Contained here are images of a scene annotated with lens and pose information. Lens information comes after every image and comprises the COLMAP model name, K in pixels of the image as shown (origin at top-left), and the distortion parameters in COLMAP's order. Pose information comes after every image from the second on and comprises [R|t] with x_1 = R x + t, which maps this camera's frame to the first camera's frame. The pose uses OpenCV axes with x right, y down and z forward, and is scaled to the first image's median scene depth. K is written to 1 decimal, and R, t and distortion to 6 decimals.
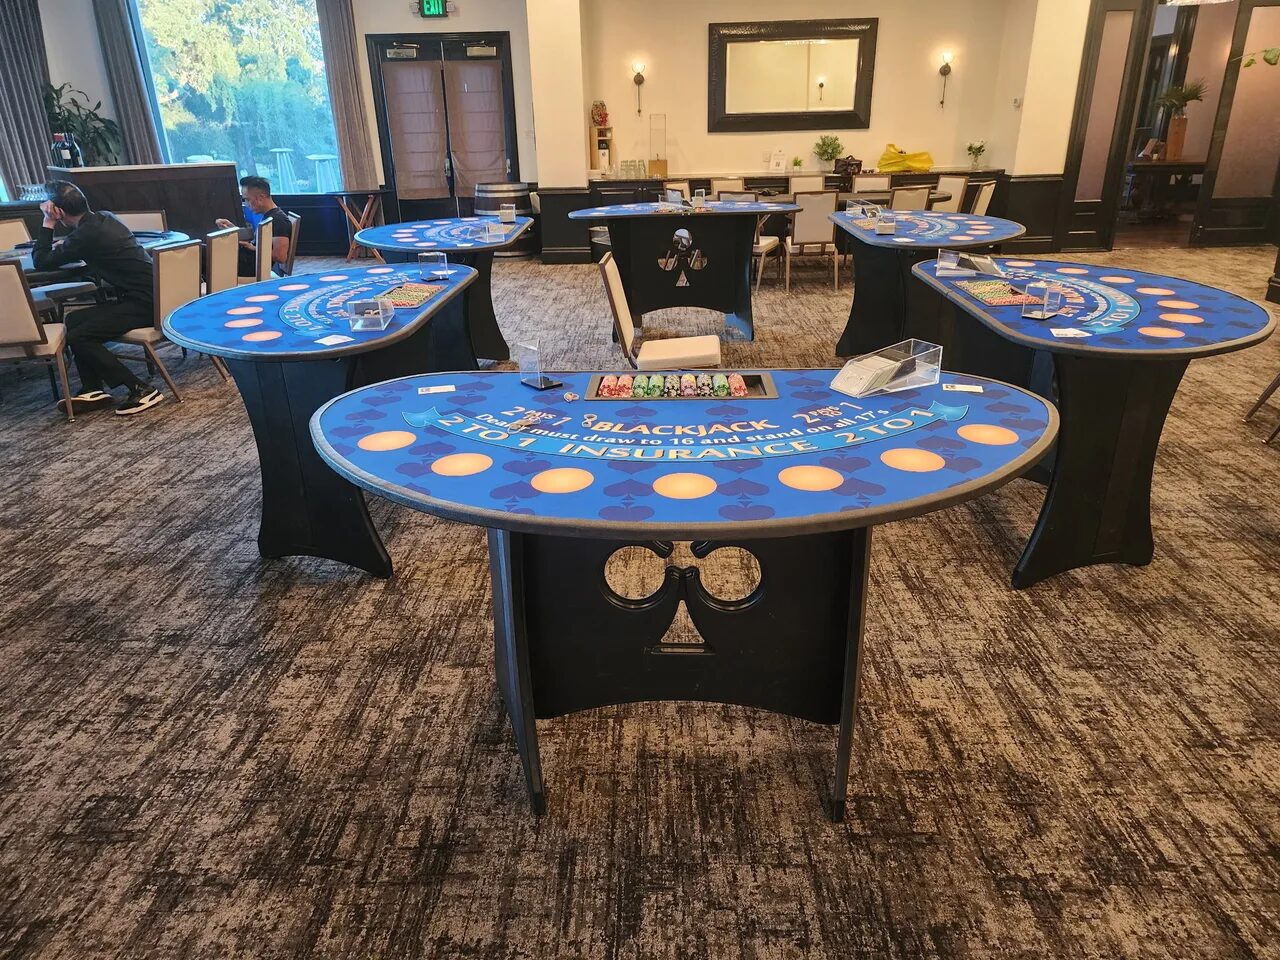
lens RADIAL K [[875.3, 0, 637.9], [0, 875.3, 468.8], [0, 0, 1]] dist [0.042015, -0.013966]
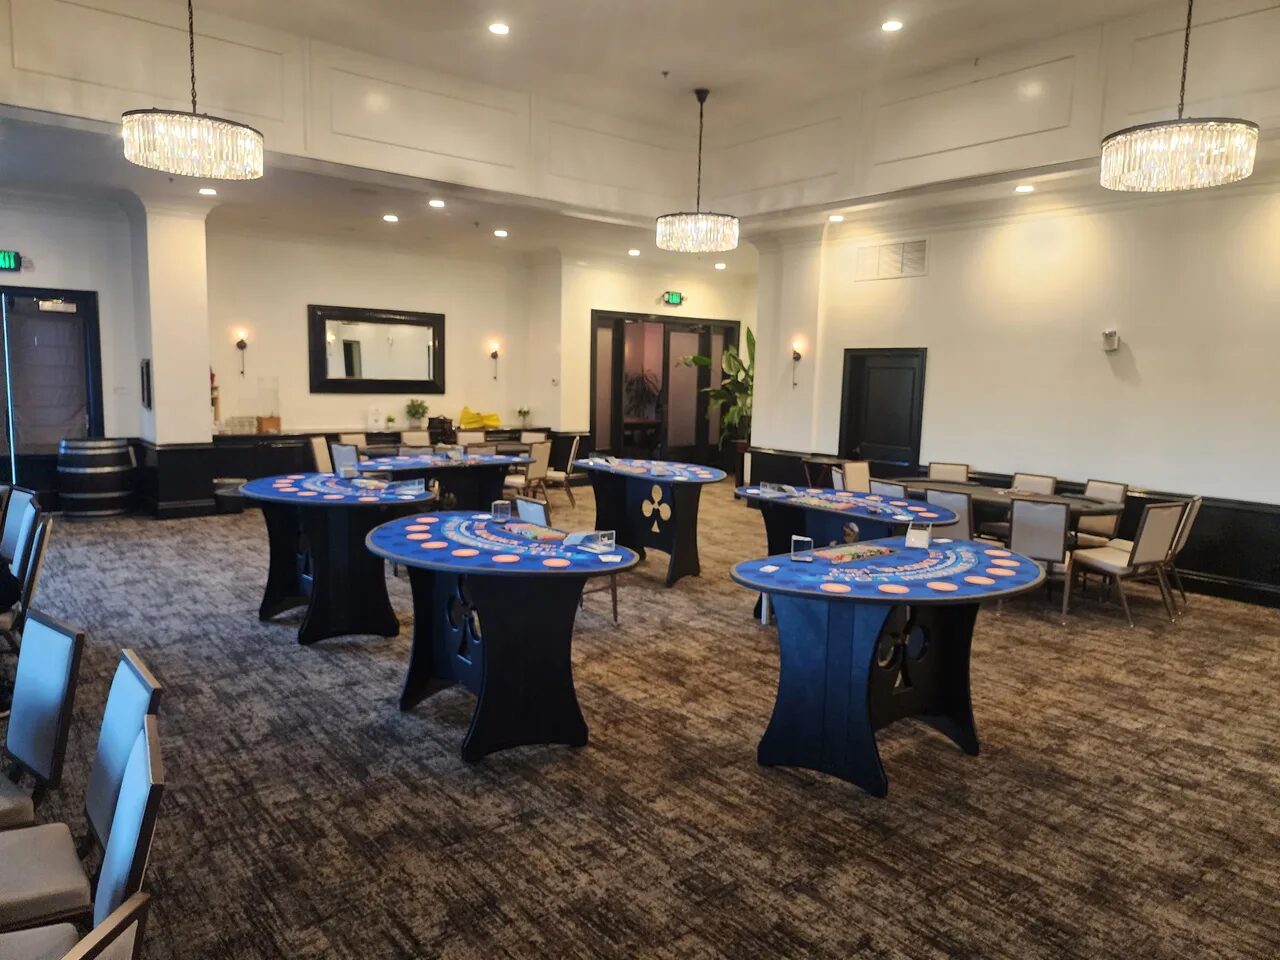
lens RADIAL K [[875.3, 0, 642.9], [0, 875.3, 475.0], [0, 0, 1]] dist [0.042015, -0.013966]
pose [[0.749015, -0.038652, 0.661424, -0.355124], [0.205910, 0.962442, -0.176936, -0.004151], [-0.629744, 0.268722, 0.728842, -0.036382]]
